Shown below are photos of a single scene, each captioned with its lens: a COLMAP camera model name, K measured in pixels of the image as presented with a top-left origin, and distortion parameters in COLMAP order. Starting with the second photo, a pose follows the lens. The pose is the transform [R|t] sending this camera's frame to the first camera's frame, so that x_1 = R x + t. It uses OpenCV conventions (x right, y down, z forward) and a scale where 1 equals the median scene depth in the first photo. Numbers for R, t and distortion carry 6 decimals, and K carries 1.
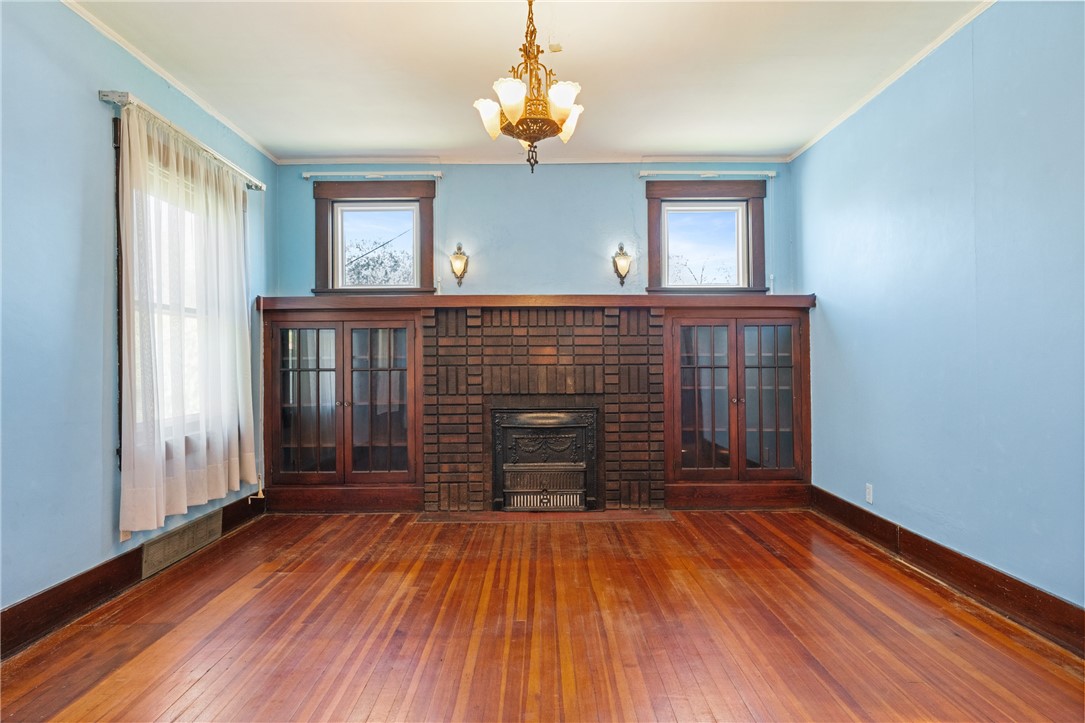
lens RADIAL K [[632.7, 0, 536.1], [0, 632.7, 359.2], [0, 0, 1]] dist [-0.001523, 0.004322]
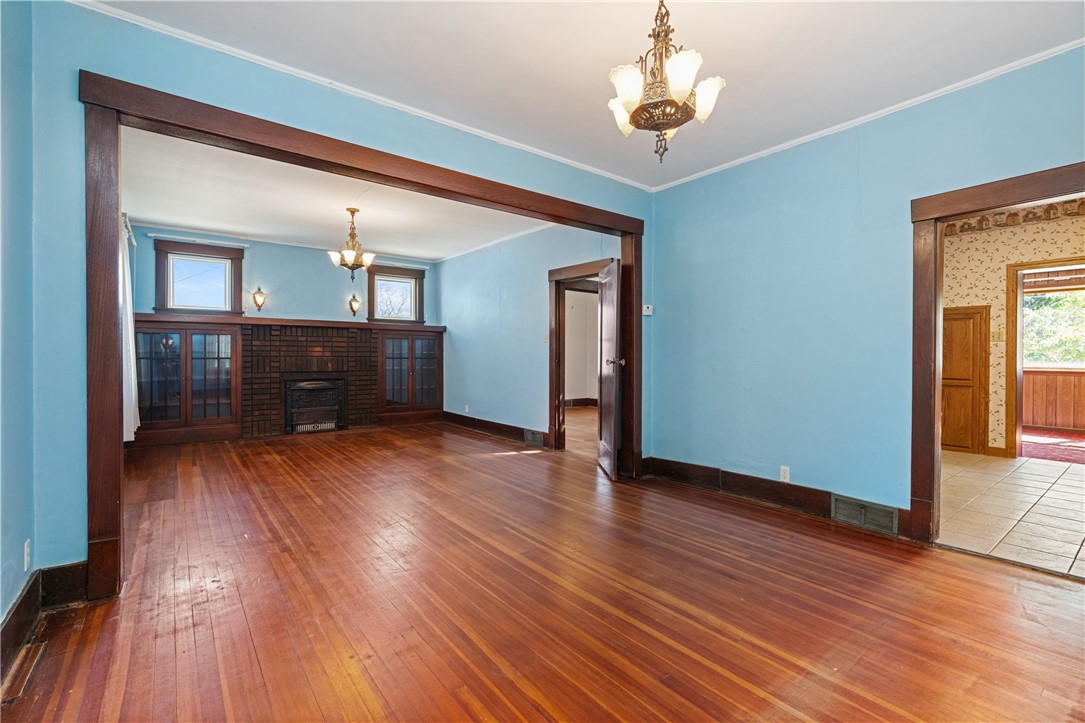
lens RADIAL K [[486.0, 0, 544.8], [0, 486.0, 354.5], [0, 0, 1]] dist [-0.001144, 0.000512]
pose [[0.797196, 0.010923, 0.603622, -0.322448], [-0.013485, 0.999909, -0.000284, -0.005750], [-0.603570, -0.007914, 0.797271, -0.593345]]
